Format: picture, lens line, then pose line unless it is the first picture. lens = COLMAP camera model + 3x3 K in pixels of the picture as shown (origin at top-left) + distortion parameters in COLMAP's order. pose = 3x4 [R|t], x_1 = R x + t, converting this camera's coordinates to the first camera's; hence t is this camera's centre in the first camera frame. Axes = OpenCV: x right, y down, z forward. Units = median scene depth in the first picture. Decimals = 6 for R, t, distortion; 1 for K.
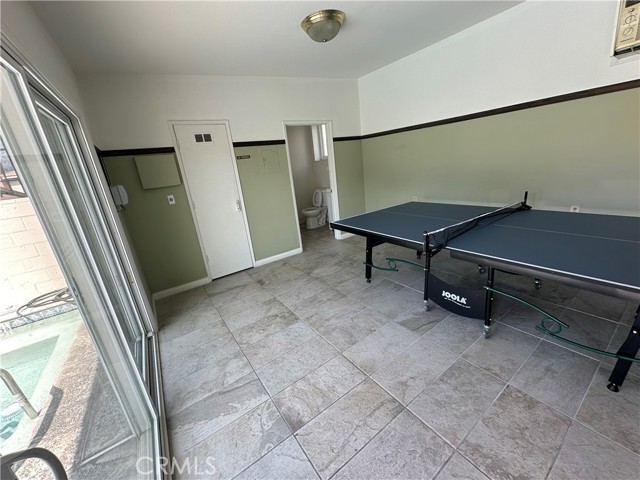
lens RADIAL K [[254.6, 0, 317.4], [0, 254.6, 241.5], [0, 0, 1]] dist [-0.004679, 0.000800]
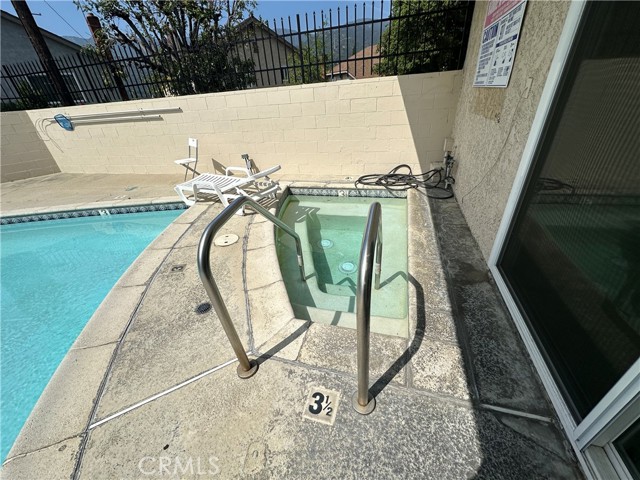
lens RADIAL K [[254.6, 0, 321.4], [0, 254.6, 239.2], [0, 0, 1]] dist [-0.004679, 0.000800]
pose [[0.638614, 0.434553, -0.635087, -0.376869], [-0.228062, 0.895096, 0.383134, 0.079047], [0.734955, -0.099836, 0.670726, 0.049540]]
